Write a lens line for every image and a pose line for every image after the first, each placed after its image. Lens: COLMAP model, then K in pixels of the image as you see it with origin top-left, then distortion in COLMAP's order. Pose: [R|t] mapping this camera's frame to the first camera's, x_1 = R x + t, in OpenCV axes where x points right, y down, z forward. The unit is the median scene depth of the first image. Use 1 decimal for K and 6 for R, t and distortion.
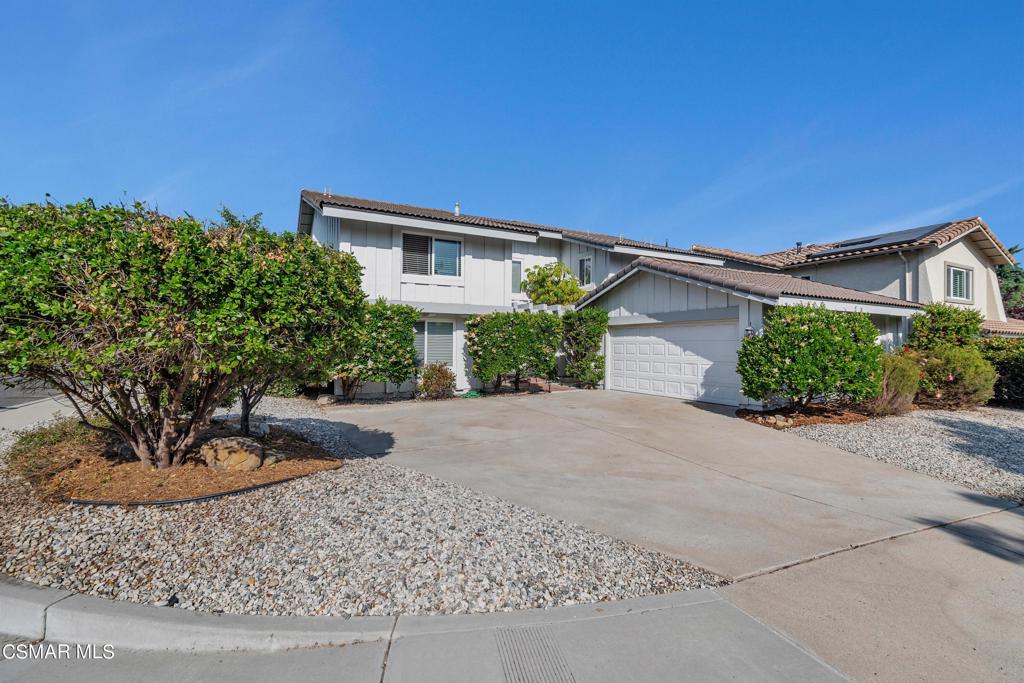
lens RADIAL K [[450.9, 0, 514.7], [0, 450.9, 340.9], [0, 0, 1]] dist [0.006425, -0.005488]
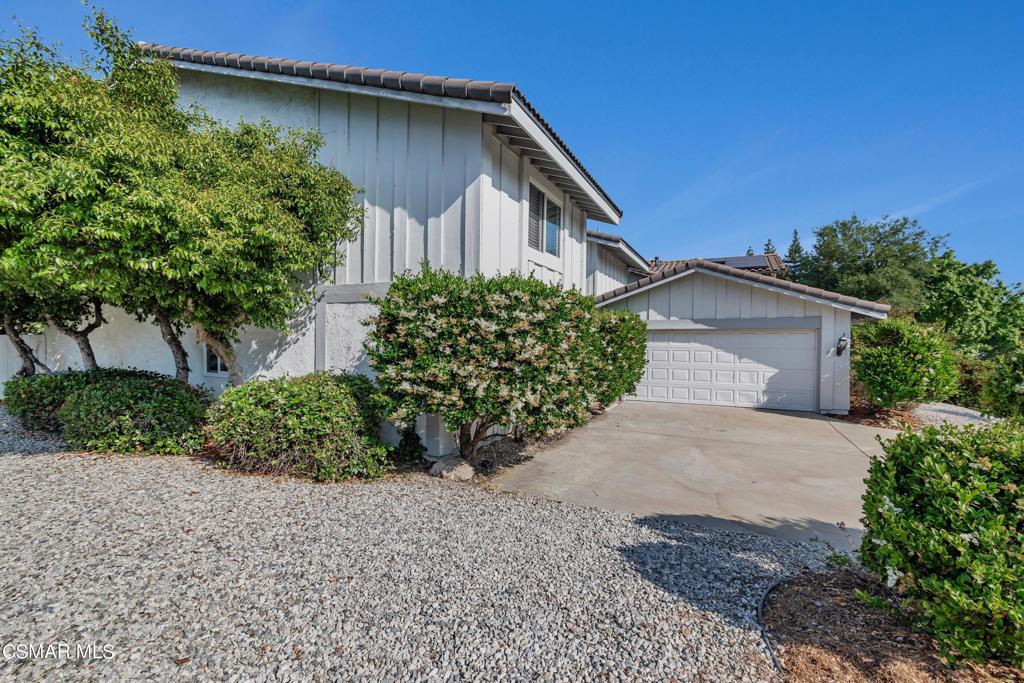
lens RADIAL K [[450.9, 0, 514.7], [0, 450.9, 340.9], [0, 0, 1]] dist [0.006425, -0.005488]
pose [[0.815985, 0.002017, 0.578070, -0.796921], [-0.007140, 0.999953, 0.006589, -0.025232], [-0.578030, -0.009504, 0.815961, 0.638564]]
